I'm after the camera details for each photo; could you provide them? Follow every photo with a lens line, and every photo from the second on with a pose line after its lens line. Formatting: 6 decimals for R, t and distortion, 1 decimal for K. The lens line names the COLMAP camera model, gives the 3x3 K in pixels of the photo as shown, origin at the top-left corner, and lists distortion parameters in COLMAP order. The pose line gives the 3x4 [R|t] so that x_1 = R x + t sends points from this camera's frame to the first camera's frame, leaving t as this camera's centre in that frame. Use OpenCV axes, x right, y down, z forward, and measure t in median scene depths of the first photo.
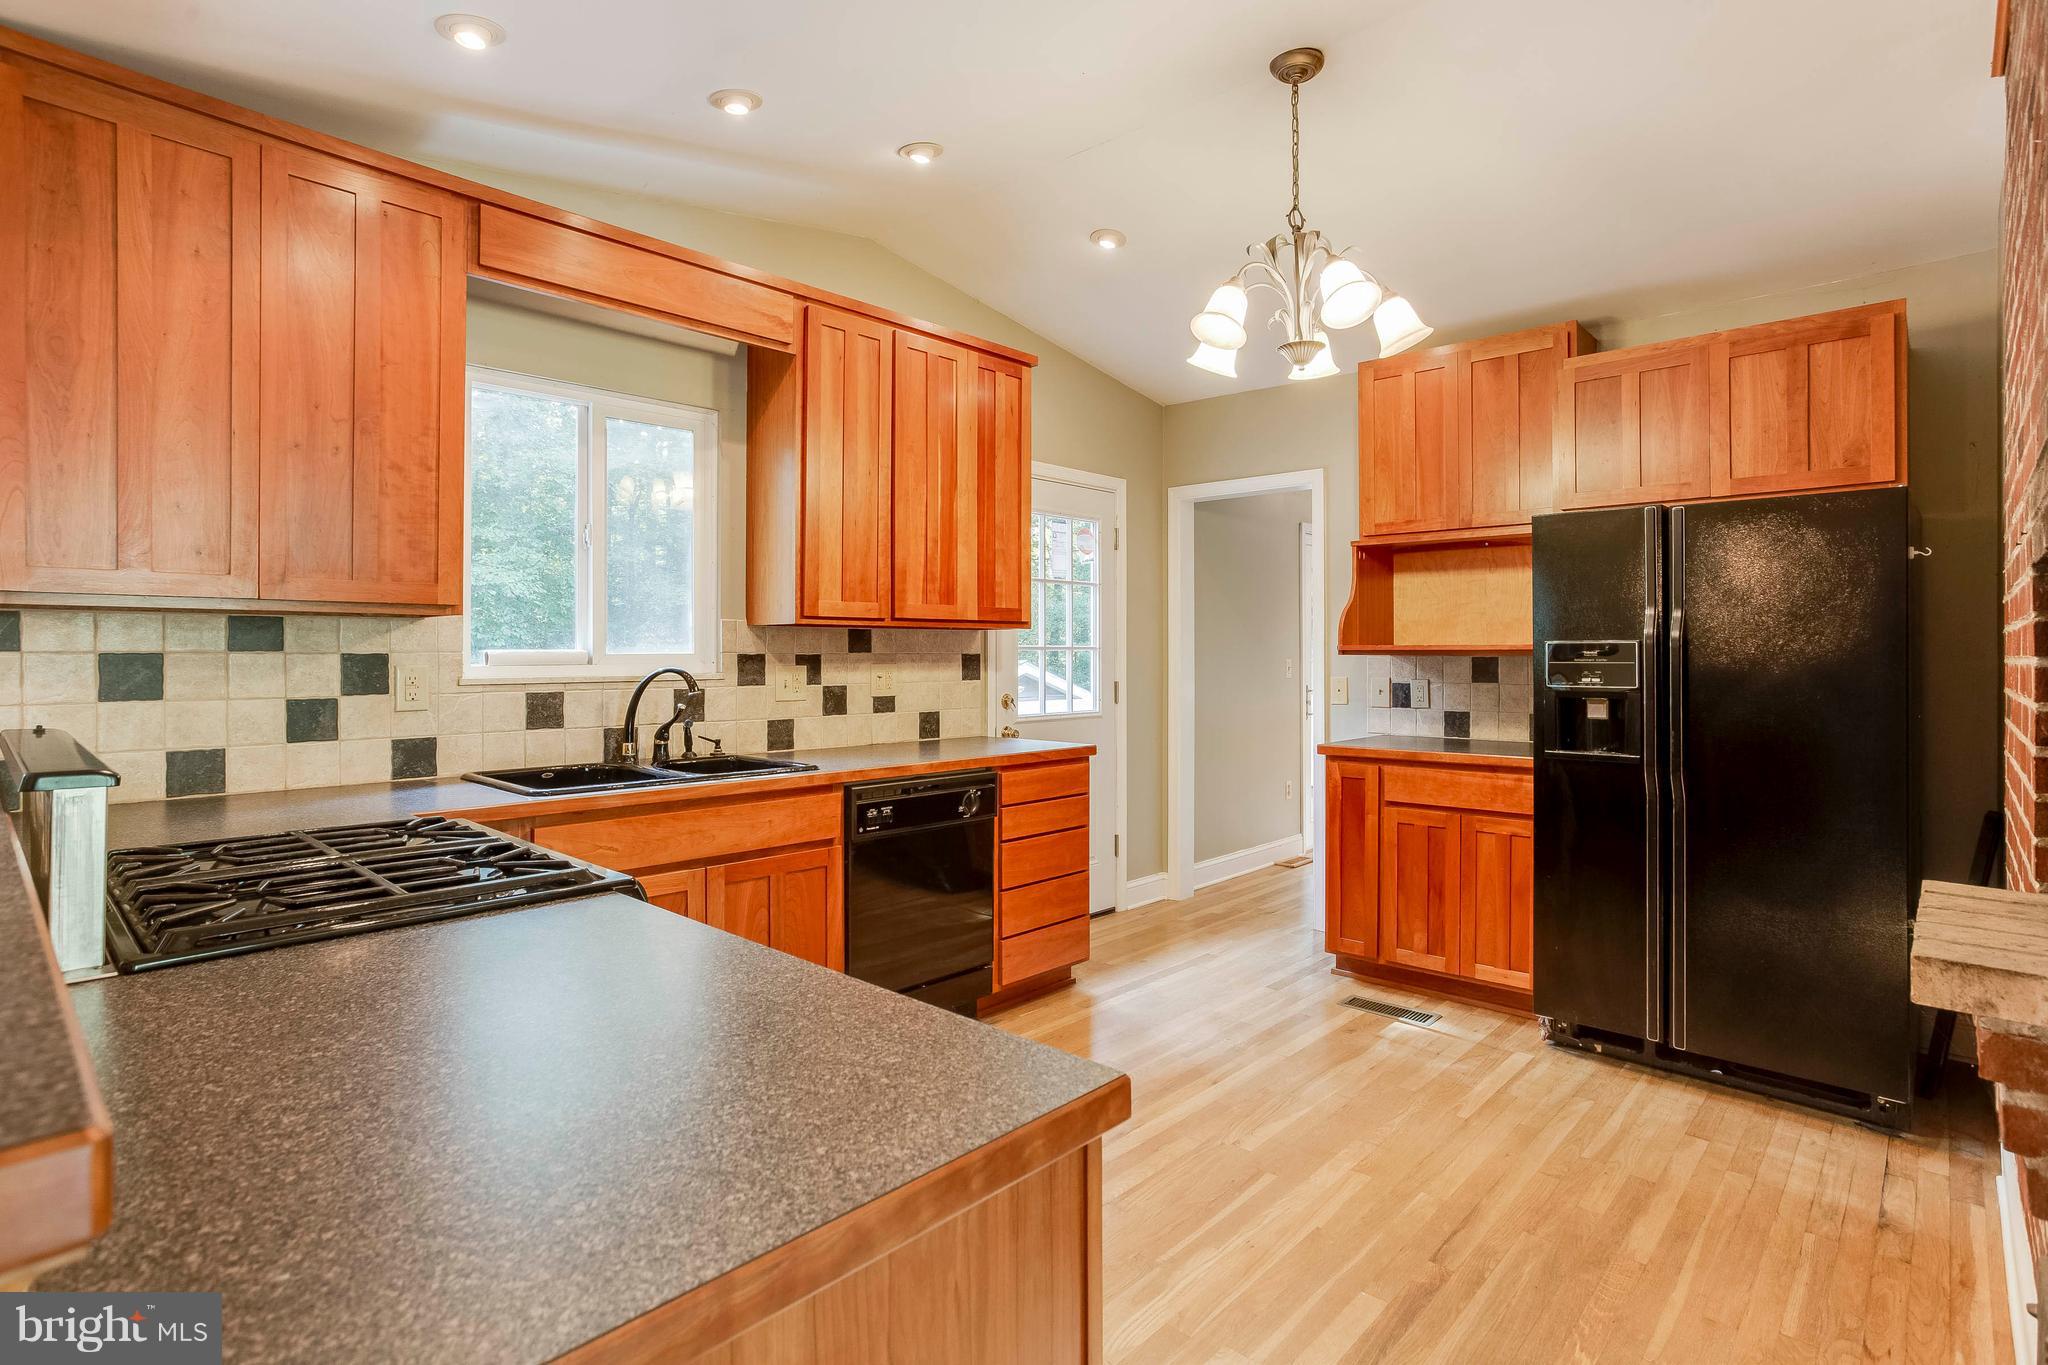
lens RADIAL K [[1031.4, 0, 1038.8], [0, 1031.4, 625.0], [0, 0, 1]] dist [-0.004729, -0.000101]
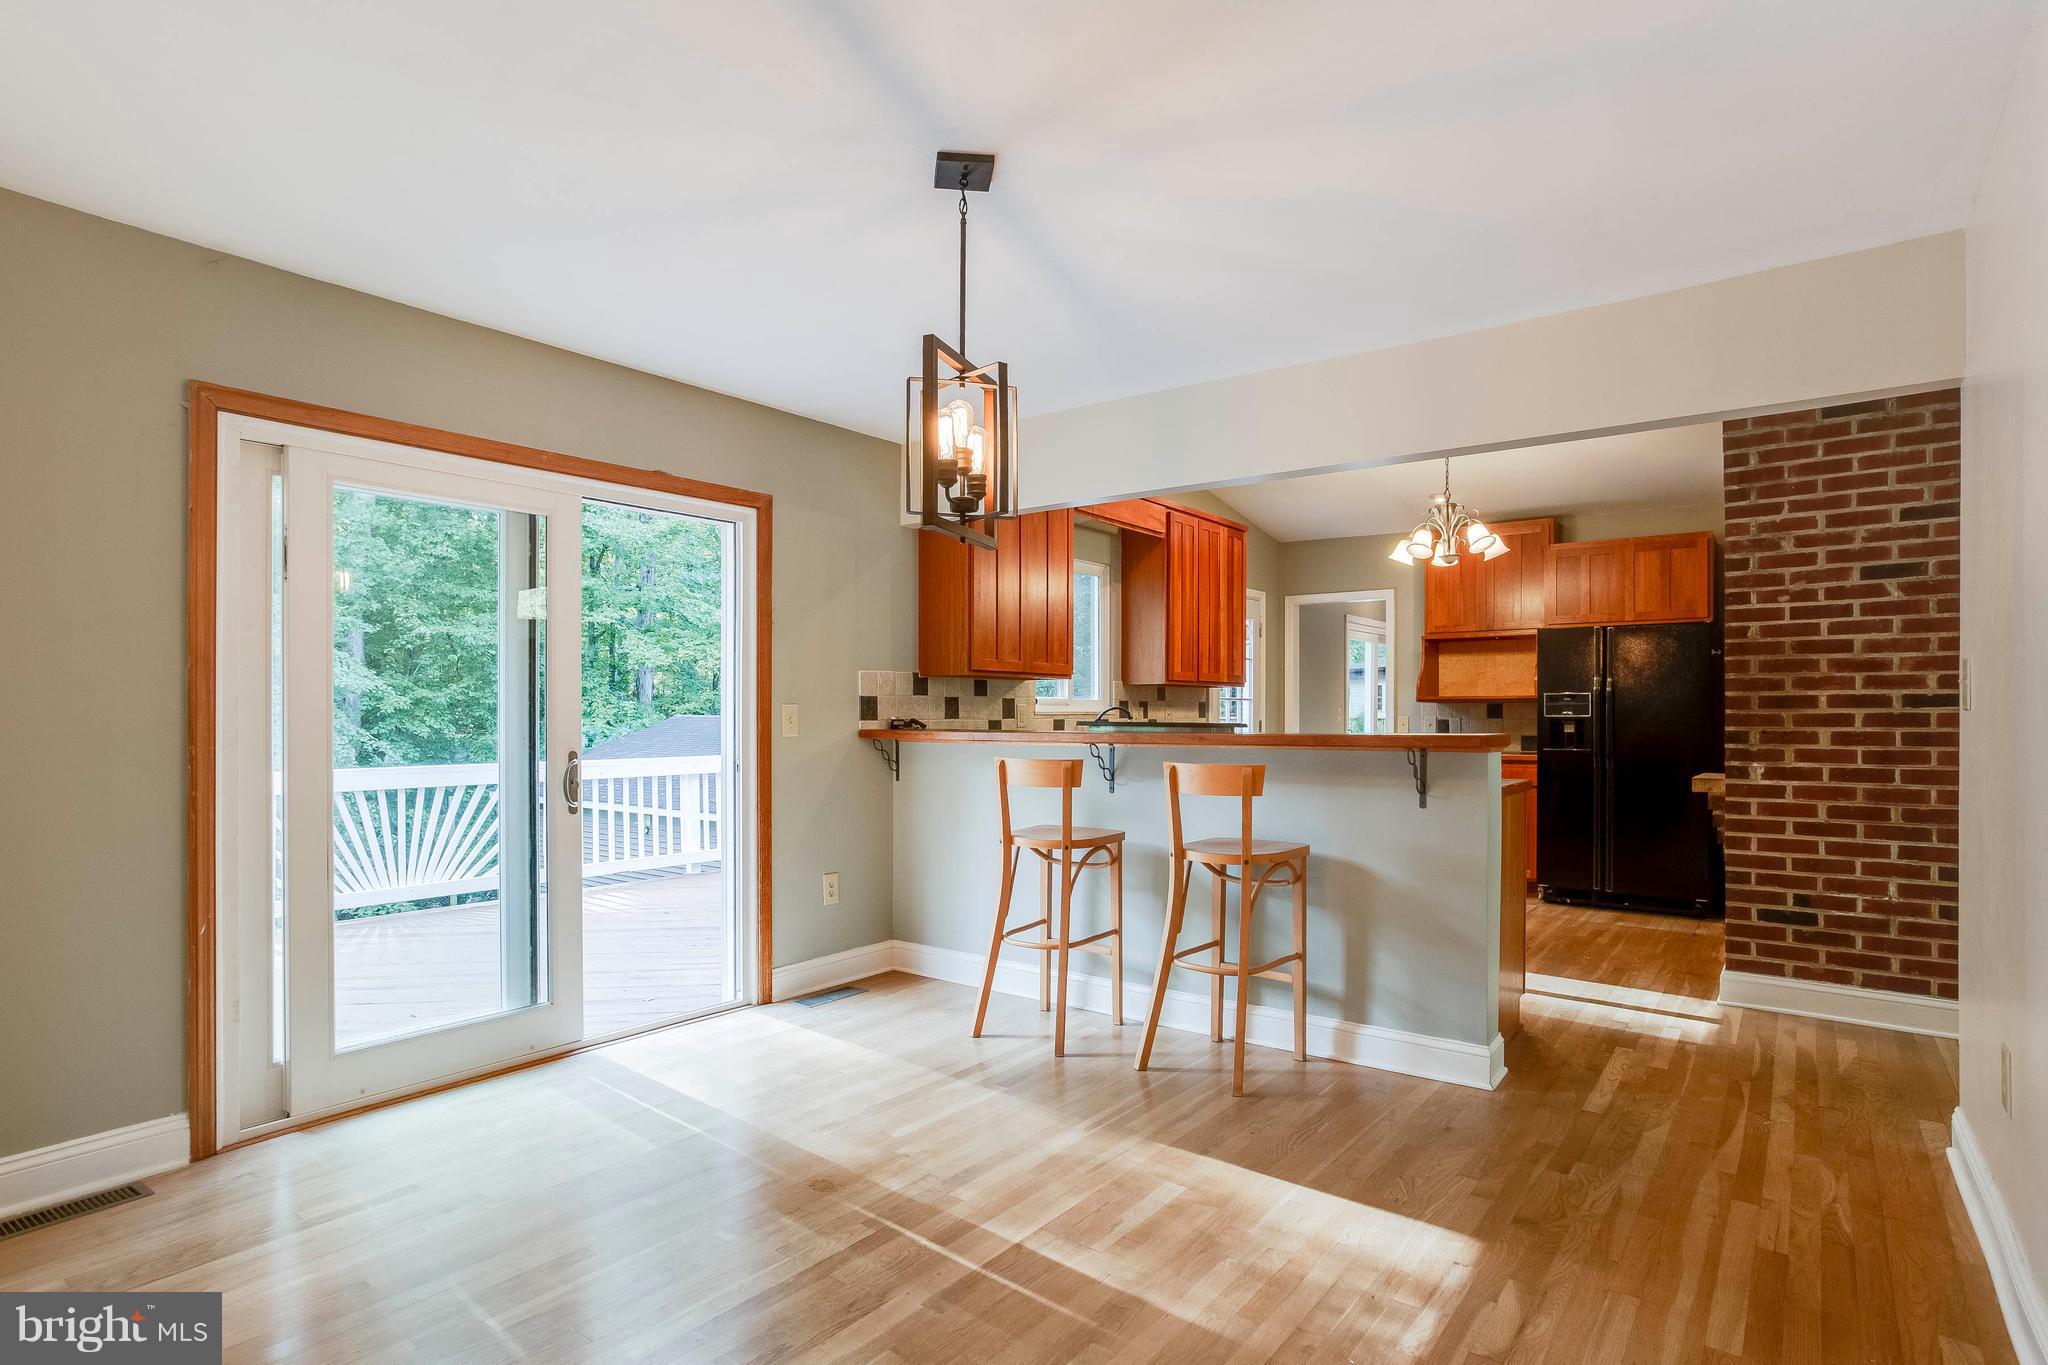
lens RADIAL K [[1046.2, 0, 1030.5], [0, 1046.2, 702.7], [0, 0, 1]] dist [-0.052878, 0.024034]
pose [[0.995754, -0.000437, 0.092051, -0.645335], [-0.000898, 0.999895, 0.014456, 0.006396], [-0.092047, -0.014477, 0.995649, -0.842319]]
